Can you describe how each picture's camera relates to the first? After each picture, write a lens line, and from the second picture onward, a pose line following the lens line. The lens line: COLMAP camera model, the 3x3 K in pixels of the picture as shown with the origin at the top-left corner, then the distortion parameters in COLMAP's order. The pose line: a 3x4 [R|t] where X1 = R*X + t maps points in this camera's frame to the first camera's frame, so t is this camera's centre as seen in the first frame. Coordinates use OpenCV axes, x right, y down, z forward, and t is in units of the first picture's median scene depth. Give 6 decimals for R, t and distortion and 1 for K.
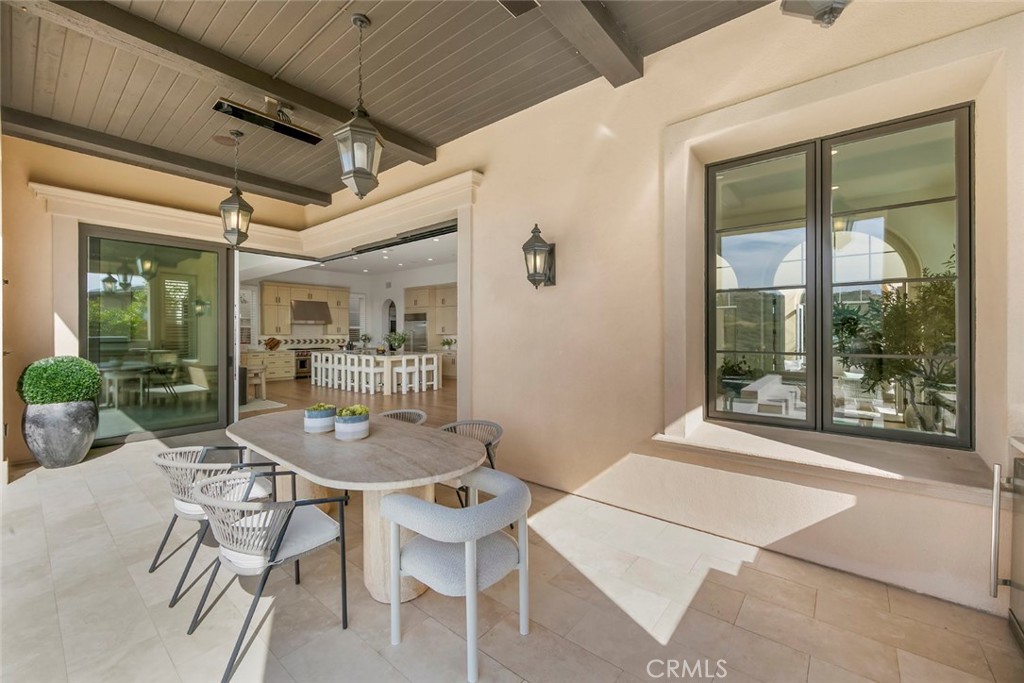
lens RADIAL K [[410.7, 0, 504.9], [0, 410.7, 337.5], [0, 0, 1]] dist [-0.001814, -0.000700]
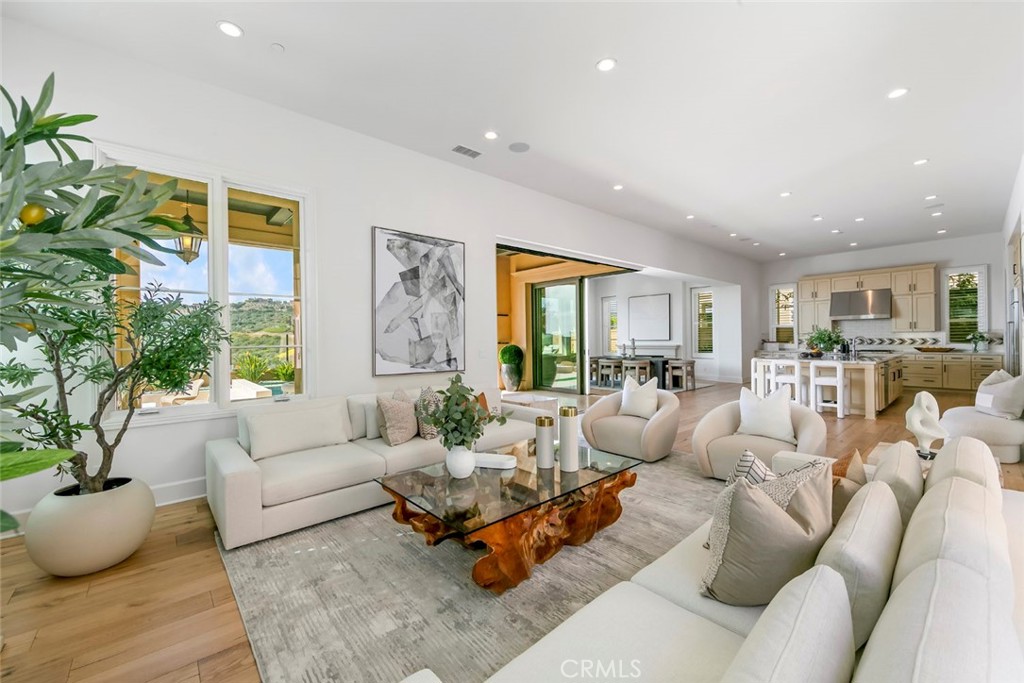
lens RADIAL K [[410.7, 0, 510.0], [0, 410.7, 339.8], [0, 0, 1]] dist [-0.001814, -0.000700]
pose [[-0.148771, 0.003785, -0.988864, 0.540812], [0.001429, 0.999992, 0.003613, 0.003531], [0.988871, -0.000875, -0.148775, 0.589405]]
